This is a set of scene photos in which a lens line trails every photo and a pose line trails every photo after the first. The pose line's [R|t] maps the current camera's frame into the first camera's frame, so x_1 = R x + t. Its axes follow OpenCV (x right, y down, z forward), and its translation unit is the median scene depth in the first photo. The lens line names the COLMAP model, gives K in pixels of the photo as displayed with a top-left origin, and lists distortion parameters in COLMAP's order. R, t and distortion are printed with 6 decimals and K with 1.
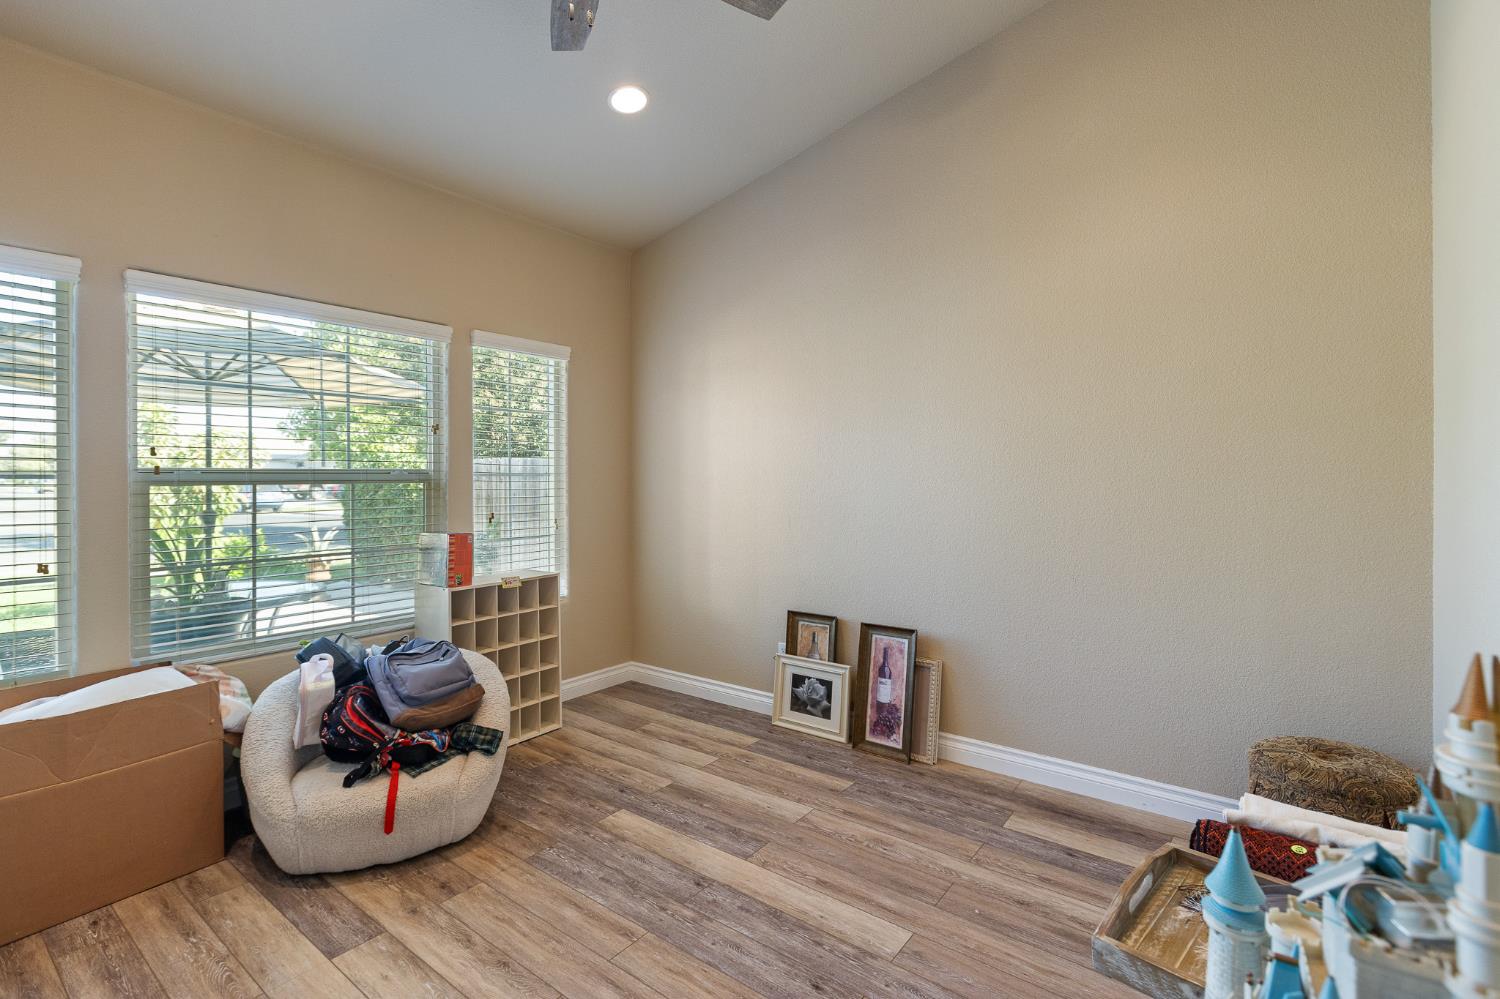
lens RADIAL K [[690.4, 0, 748.7], [0, 690.4, 479.8], [0, 0, 1]] dist [0.005706, -0.000280]
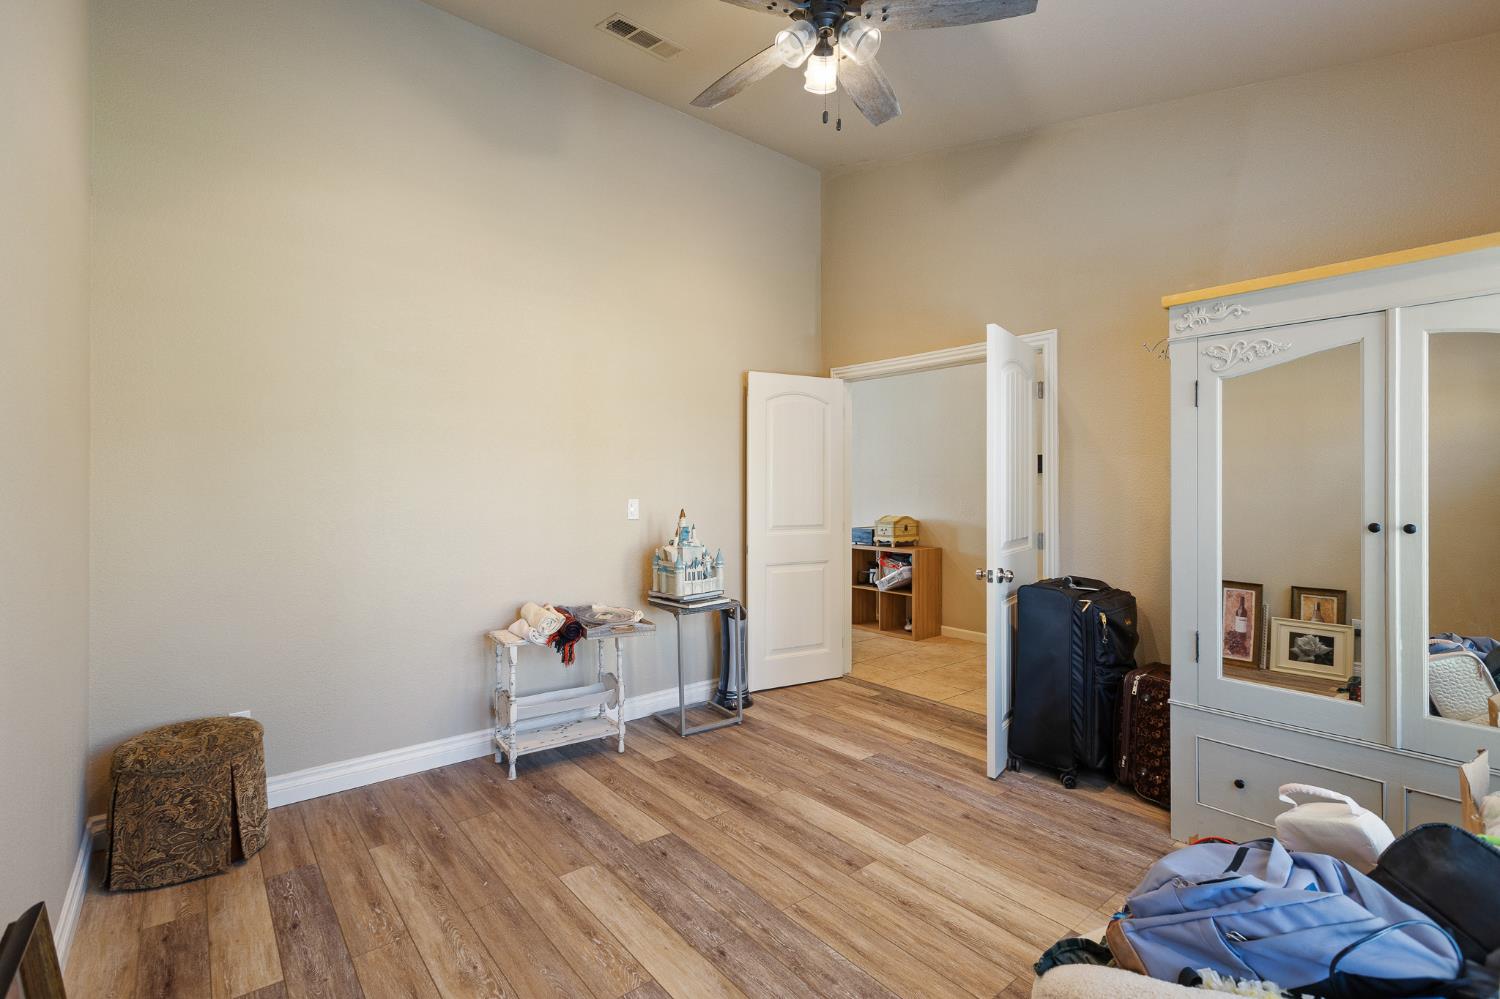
lens RADIAL K [[690.4, 0, 741.6], [0, 690.4, 490.3], [0, 0, 1]] dist [0.005706, -0.000280]
pose [[-0.972022, 0.003345, 0.234868, -0.210965], [0.005990, 0.999926, 0.010549, -0.005935], [-0.234815, 0.011661, -0.971970, 1.274633]]
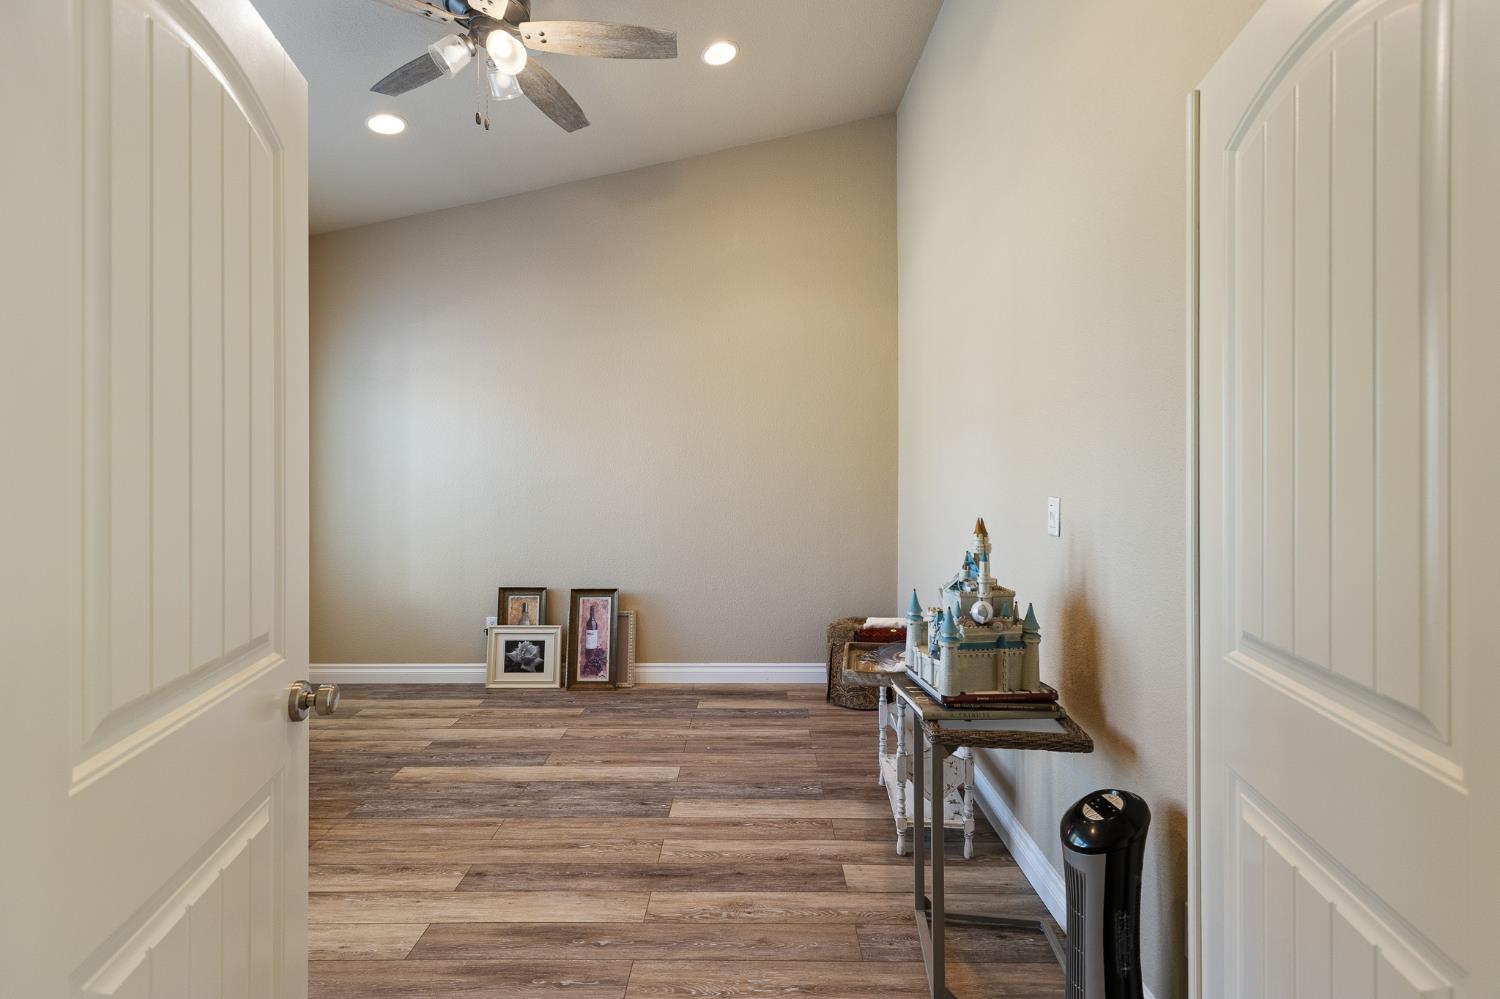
lens RADIAL K [[690.4, 0, 755.4], [0, 690.4, 472.8], [0, 0, 1]] dist [0.005706, -0.000280]
pose [[0.792150, 0.004908, 0.610307, -0.356173], [-0.001323, 0.999979, -0.006324, 0.004766], [-0.610326, 0.004202, 0.792140, -0.203064]]
